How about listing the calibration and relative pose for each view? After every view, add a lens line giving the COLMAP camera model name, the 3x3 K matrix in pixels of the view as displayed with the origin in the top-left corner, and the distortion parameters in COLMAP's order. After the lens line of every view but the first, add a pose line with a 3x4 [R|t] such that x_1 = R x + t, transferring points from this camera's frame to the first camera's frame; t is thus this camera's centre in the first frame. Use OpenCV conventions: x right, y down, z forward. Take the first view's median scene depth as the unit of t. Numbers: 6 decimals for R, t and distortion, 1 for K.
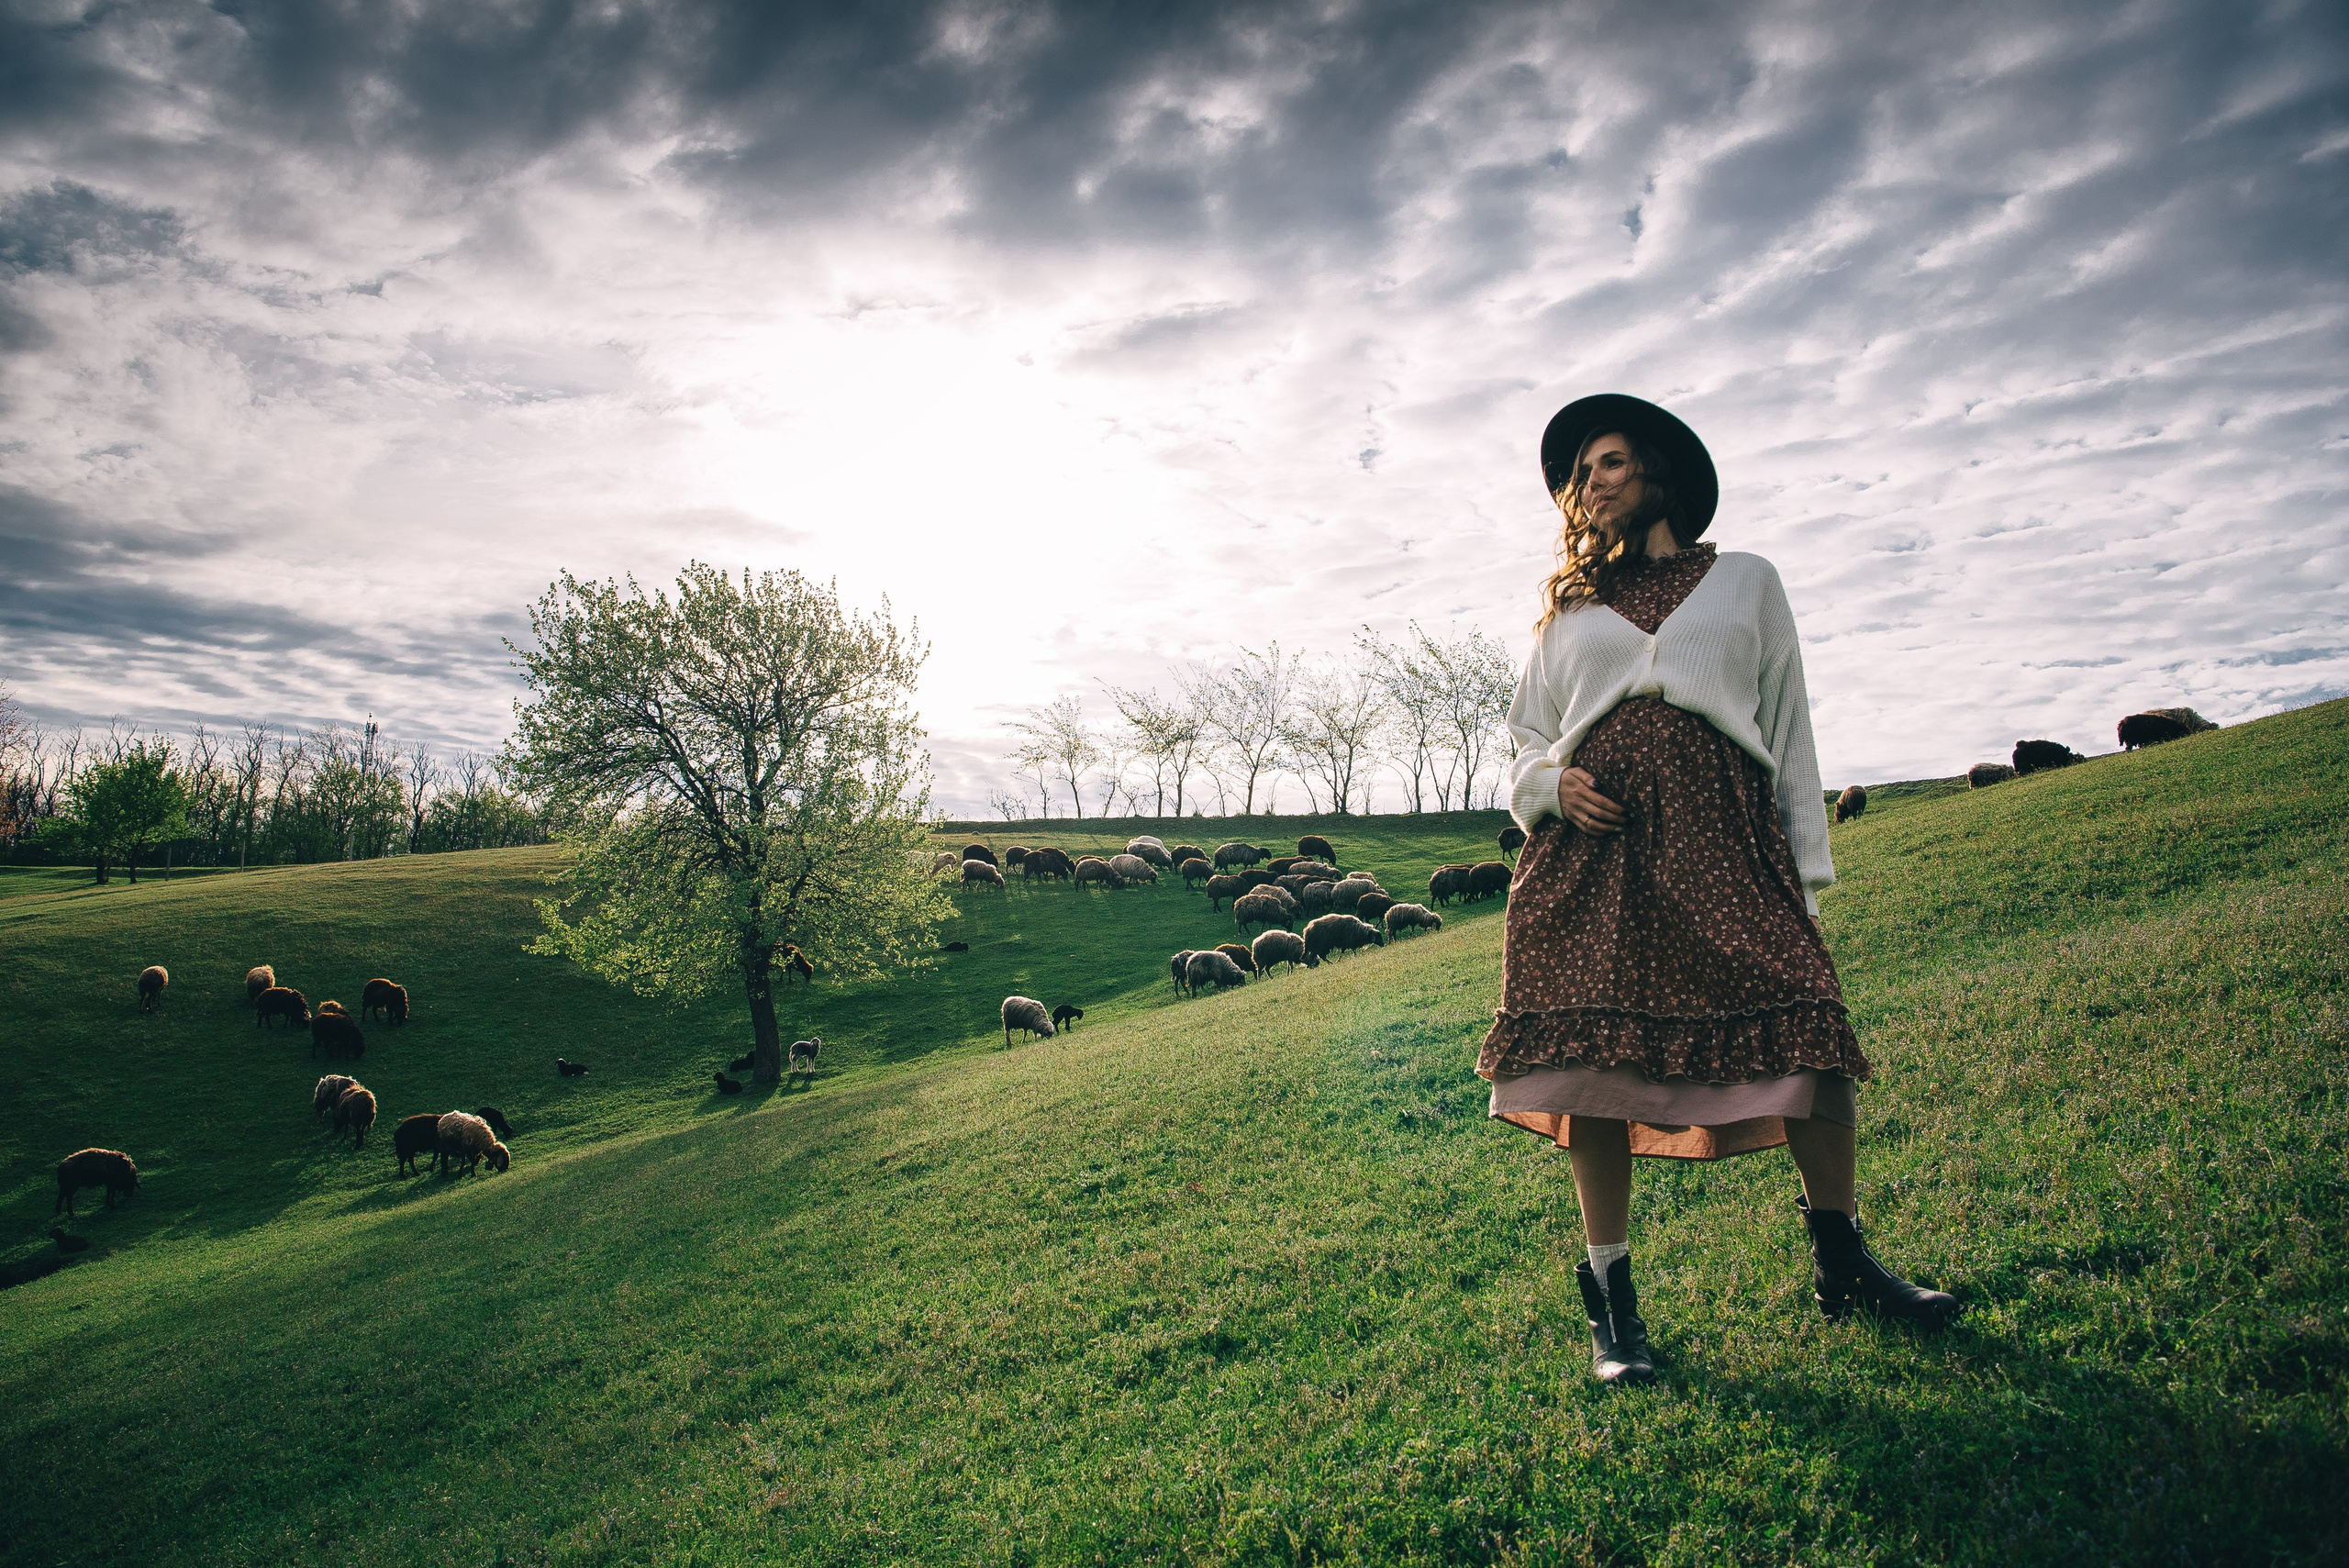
lens RADIAL K [[1687.2, 0, 1169.8], [0, 1687.2, 767.0], [0, 0, 1]] dist [-0.058009, 0.012521]
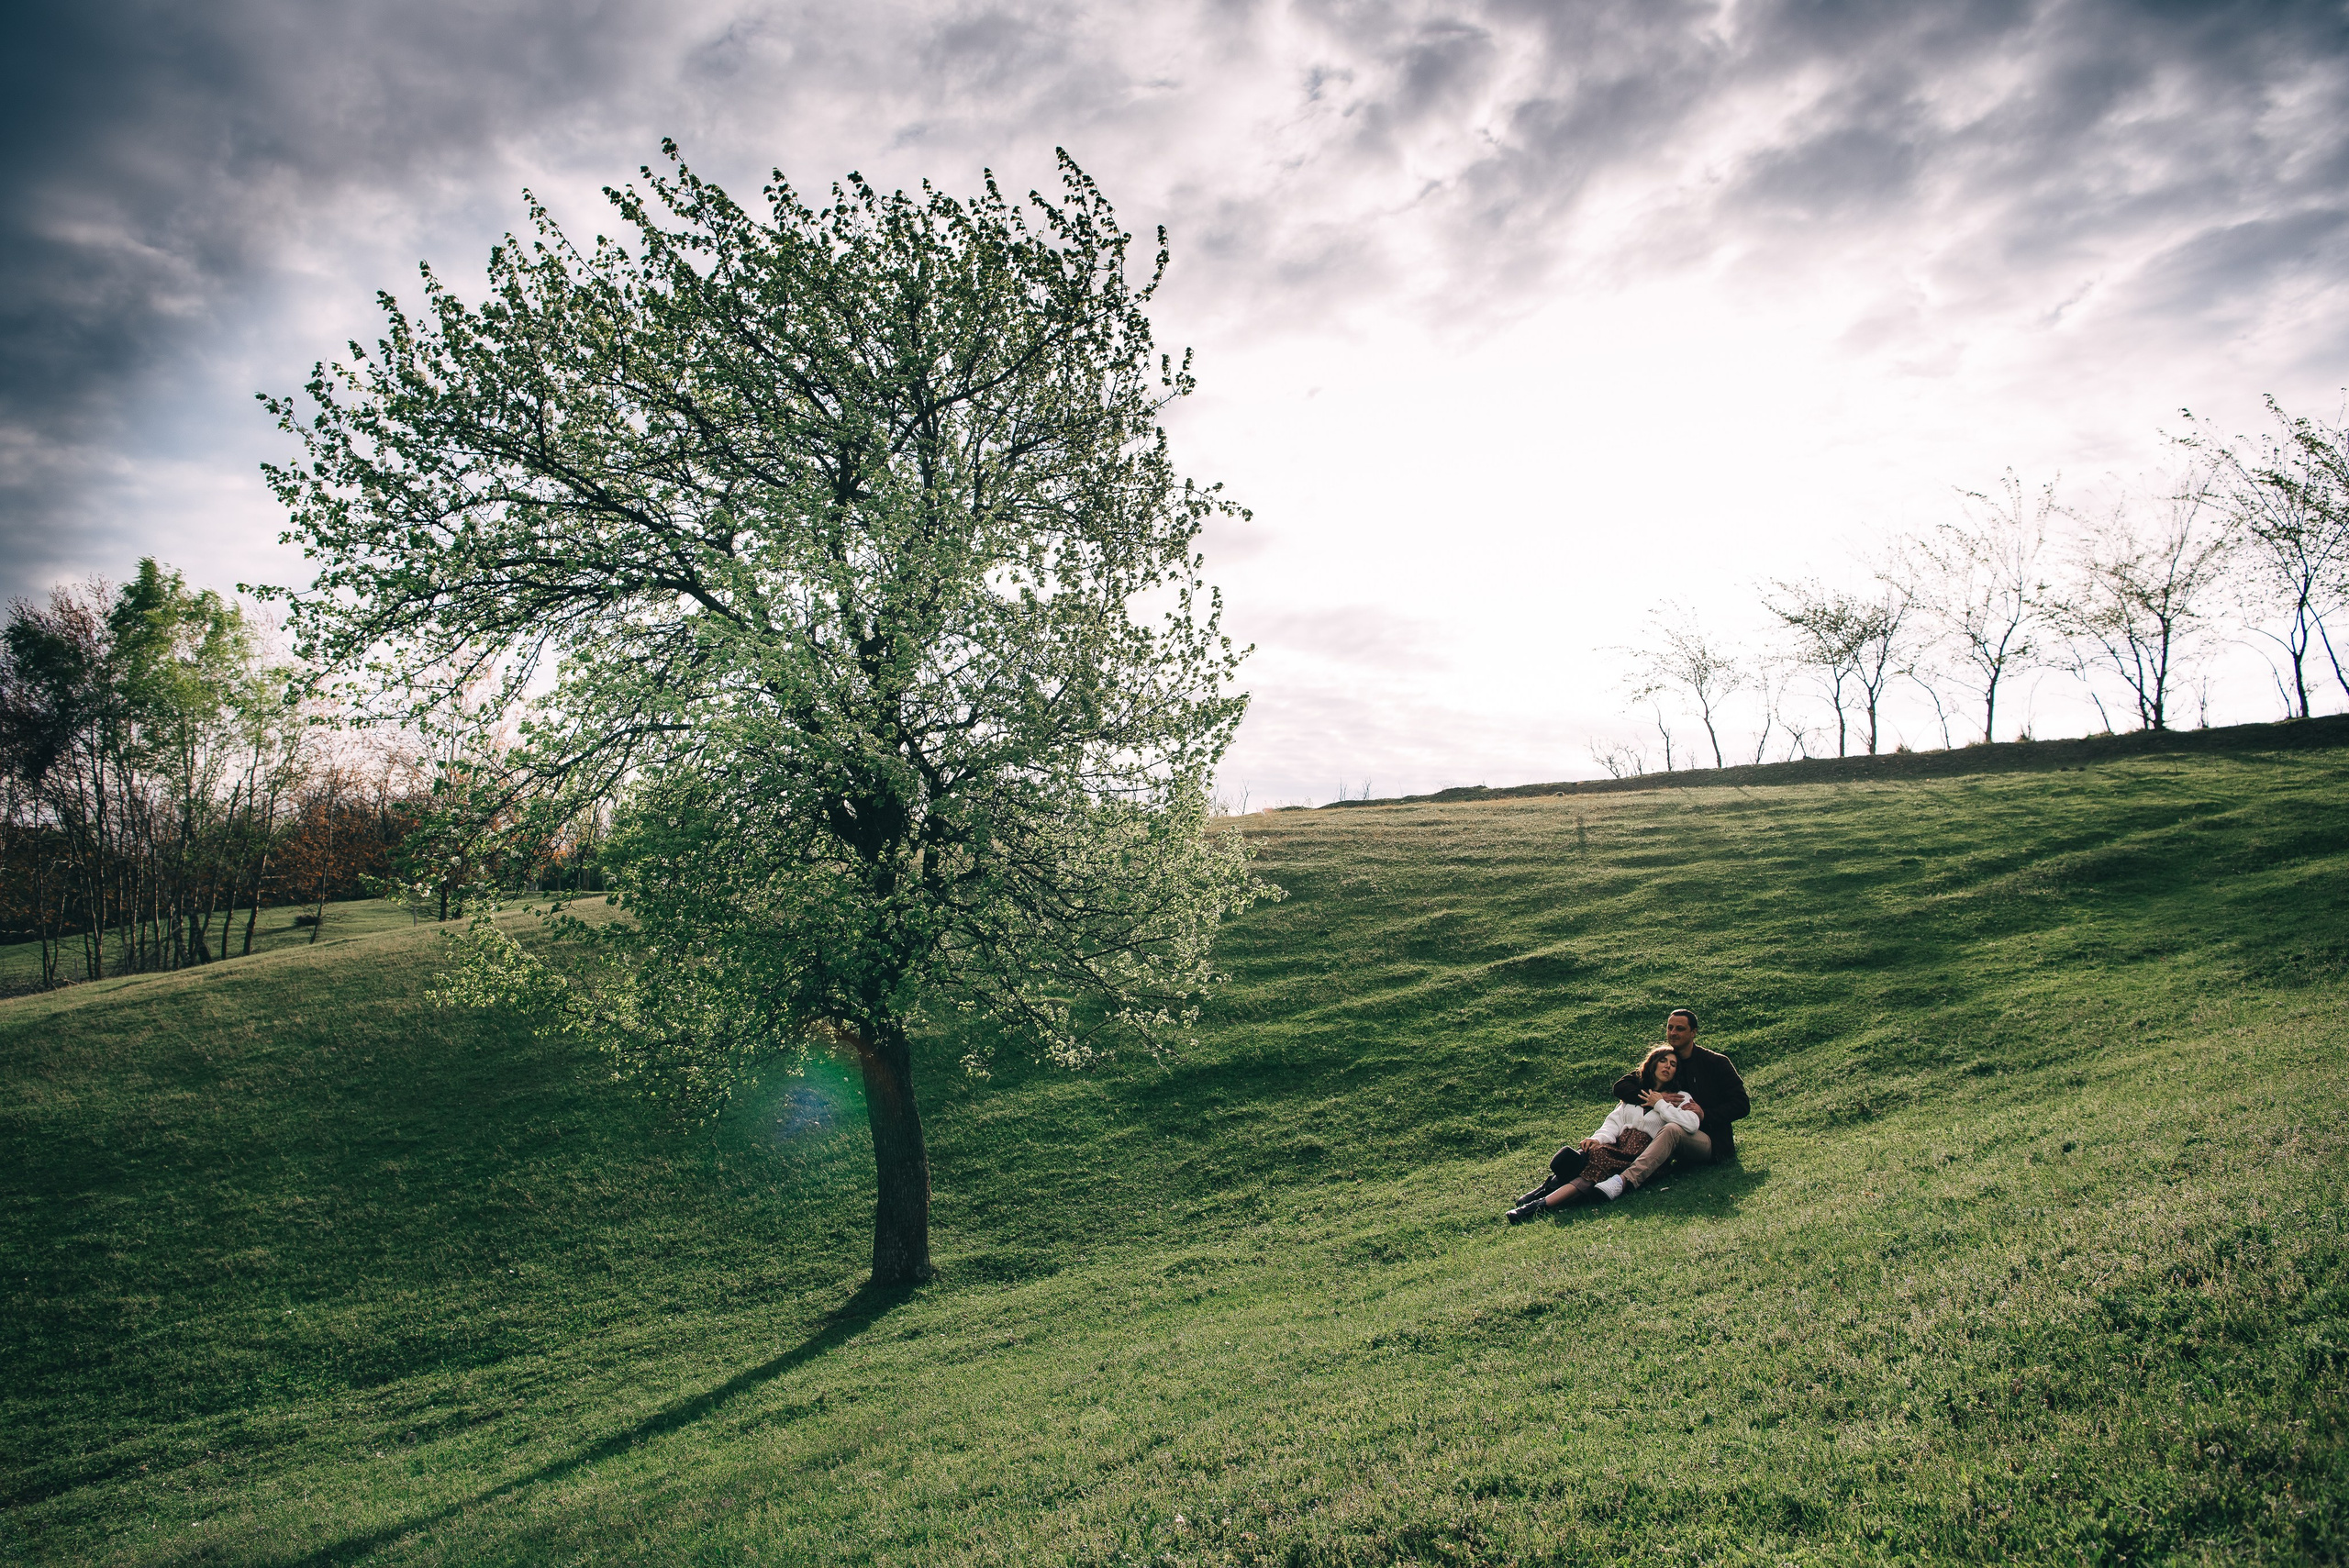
lens RADIAL K [[1633.1, 0, 1153.2], [0, 1633.1, 744.9], [0, 0, 1]] dist [-0.056648, 0.012925]
pose [[0.912583, -0.064689, -0.403743, 0.003910], [0.056199, 0.997879, -0.032857, 0.032450], [0.405012, 0.007294, 0.914282, 0.330607]]
